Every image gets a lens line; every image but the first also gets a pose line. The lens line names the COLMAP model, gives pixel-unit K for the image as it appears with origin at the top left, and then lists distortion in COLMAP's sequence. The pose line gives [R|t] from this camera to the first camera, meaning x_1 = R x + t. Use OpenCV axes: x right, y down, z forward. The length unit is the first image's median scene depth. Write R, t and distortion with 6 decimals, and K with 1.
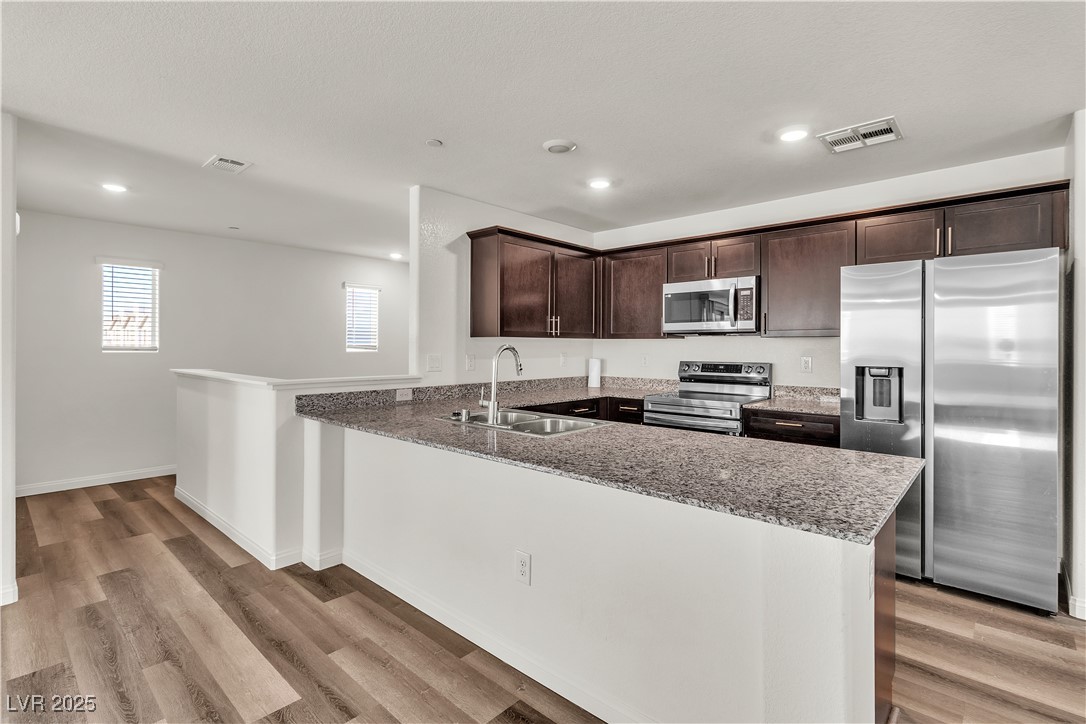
lens RADIAL K [[510.3, 0, 546.2], [0, 510.3, 346.3], [0, 0, 1]] dist [0.002681, -0.001688]
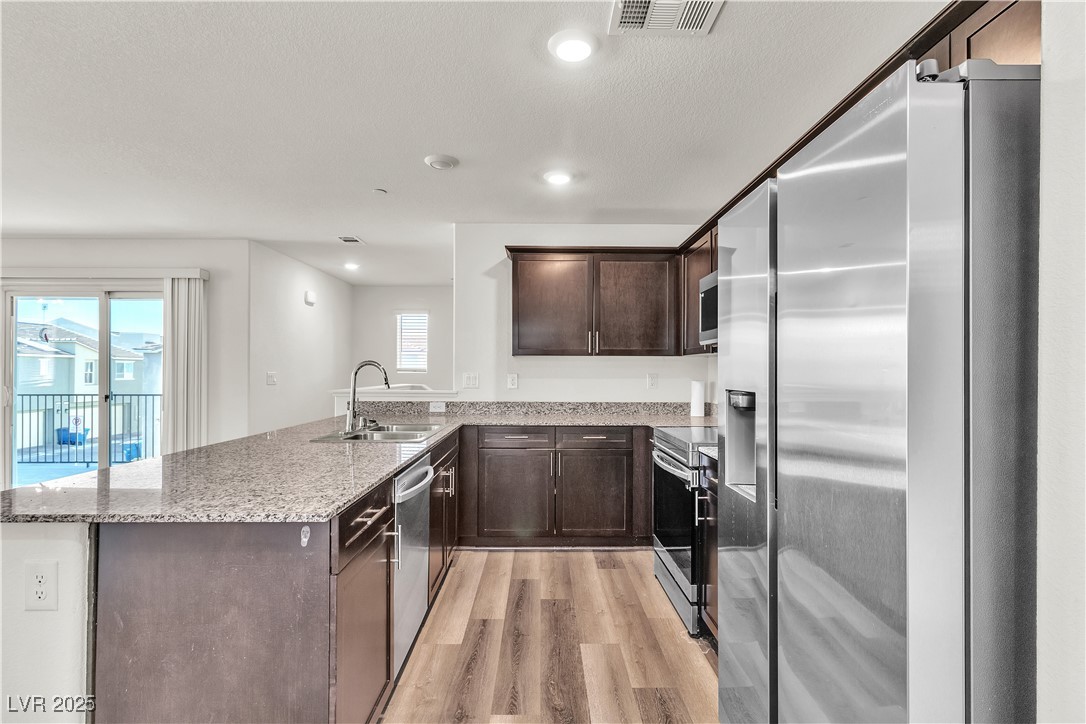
lens RADIAL K [[510.3, 0, 543.2], [0, 510.3, 369.4], [0, 0, 1]] dist [0.002681, -0.001688]
pose [[0.682245, -0.003622, -0.731115, 0.712485], [-0.001223, 0.999981, -0.006095, 0.015425], [0.731123, 0.005053, 0.682227, 0.370885]]
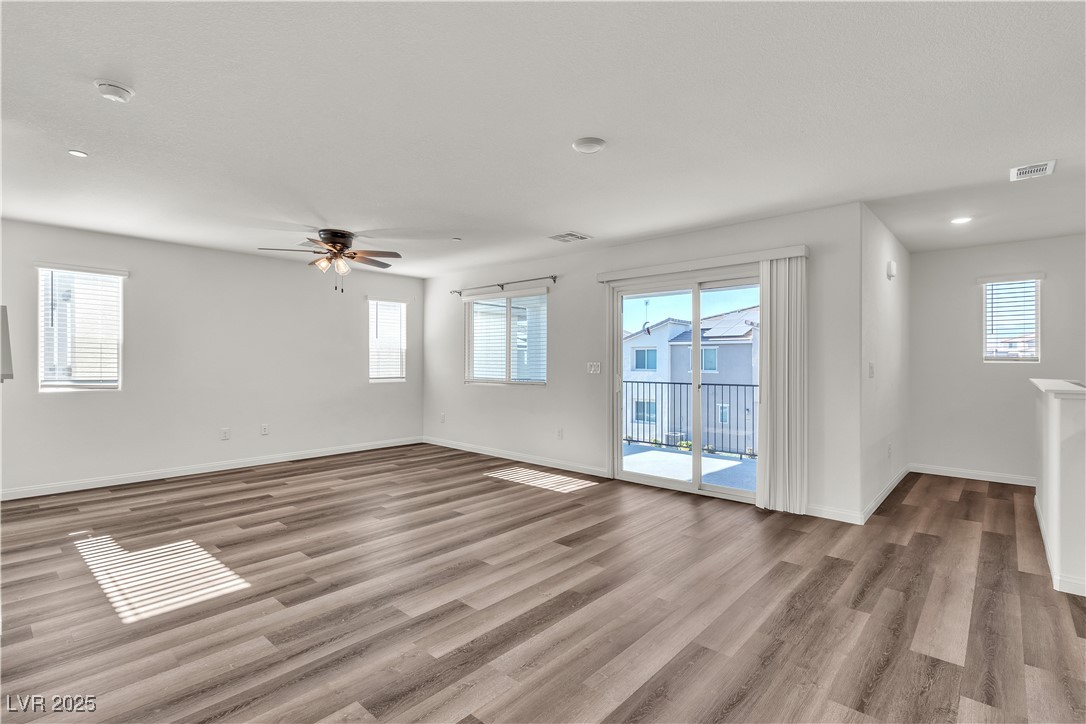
lens RADIAL K [[510.3, 0, 550.1], [0, 510.3, 358.3], [0, 0, 1]] dist [0.002681, -0.001688]
pose [[0.012759, -0.006219, -0.999899, 0.317099], [-0.001209, 0.999980, -0.006235, 0.014550], [0.999918, 0.001288, 0.012751, 0.044872]]
